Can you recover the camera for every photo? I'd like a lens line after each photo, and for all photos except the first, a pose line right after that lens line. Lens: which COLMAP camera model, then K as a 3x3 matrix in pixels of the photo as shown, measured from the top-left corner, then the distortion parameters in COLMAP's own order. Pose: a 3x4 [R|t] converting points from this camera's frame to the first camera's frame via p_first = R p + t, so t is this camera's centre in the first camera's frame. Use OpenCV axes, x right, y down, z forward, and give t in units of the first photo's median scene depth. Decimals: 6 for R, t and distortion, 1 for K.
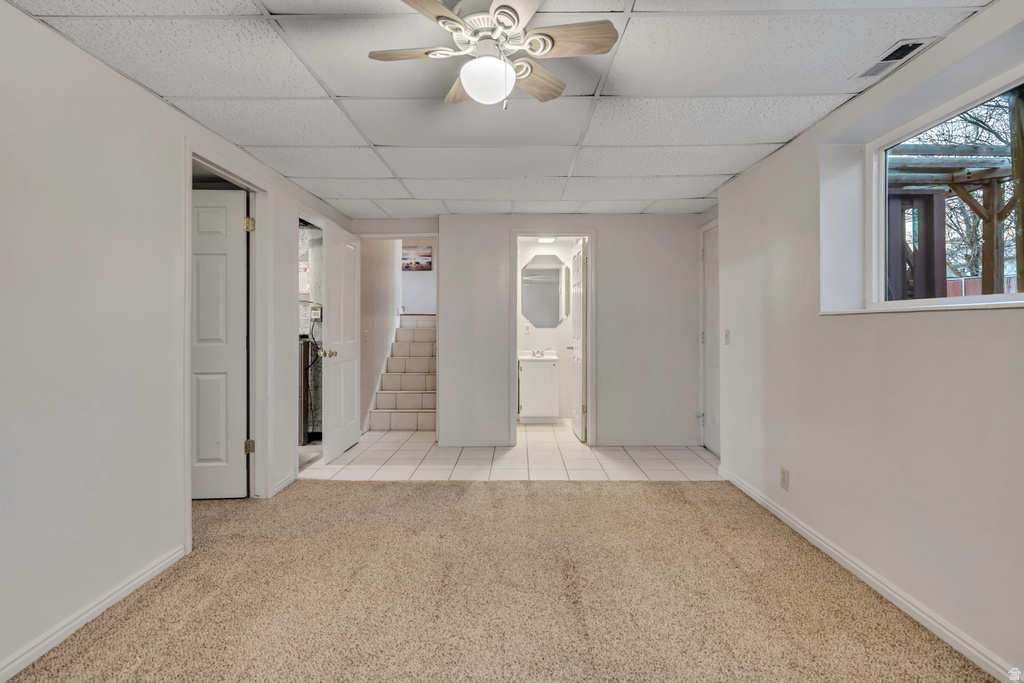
lens RADIAL K [[478.7, 0, 514.4], [0, 478.7, 336.5], [0, 0, 1]] dist [-0.011999, 0.000135]
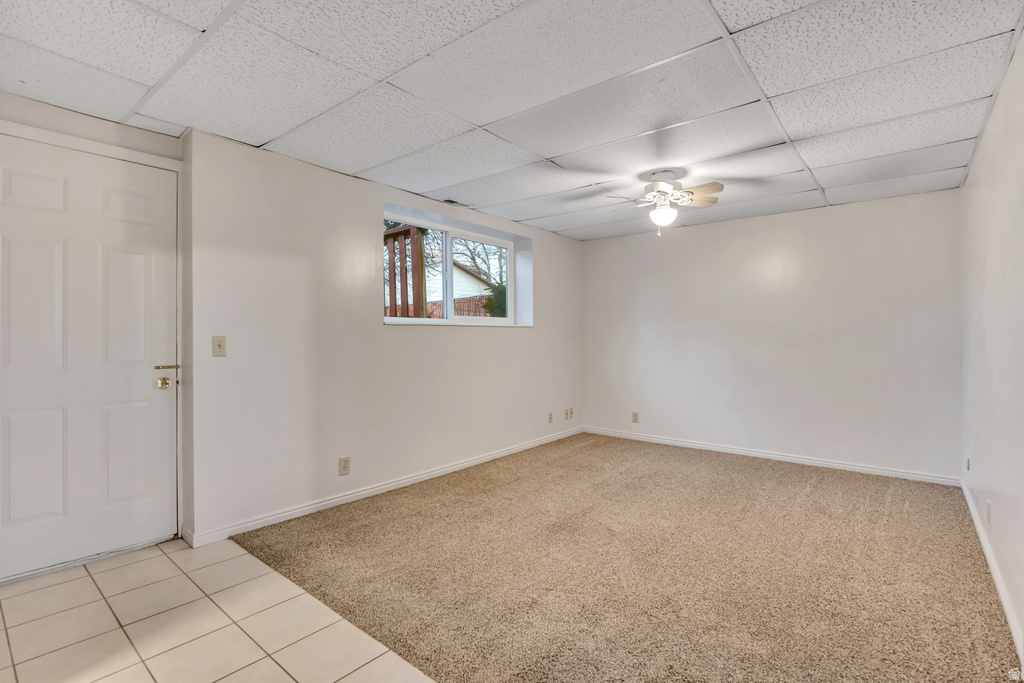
lens RADIAL K [[478.7, 0, 511.5], [0, 478.7, 338.2], [0, 0, 1]] dist [-0.011999, 0.000135]
pose [[-0.781726, 0.002791, 0.623615, -0.471415], [0.015462, 0.999769, 0.014908, -0.015138], [-0.623430, 0.021297, -0.781589, 1.709512]]
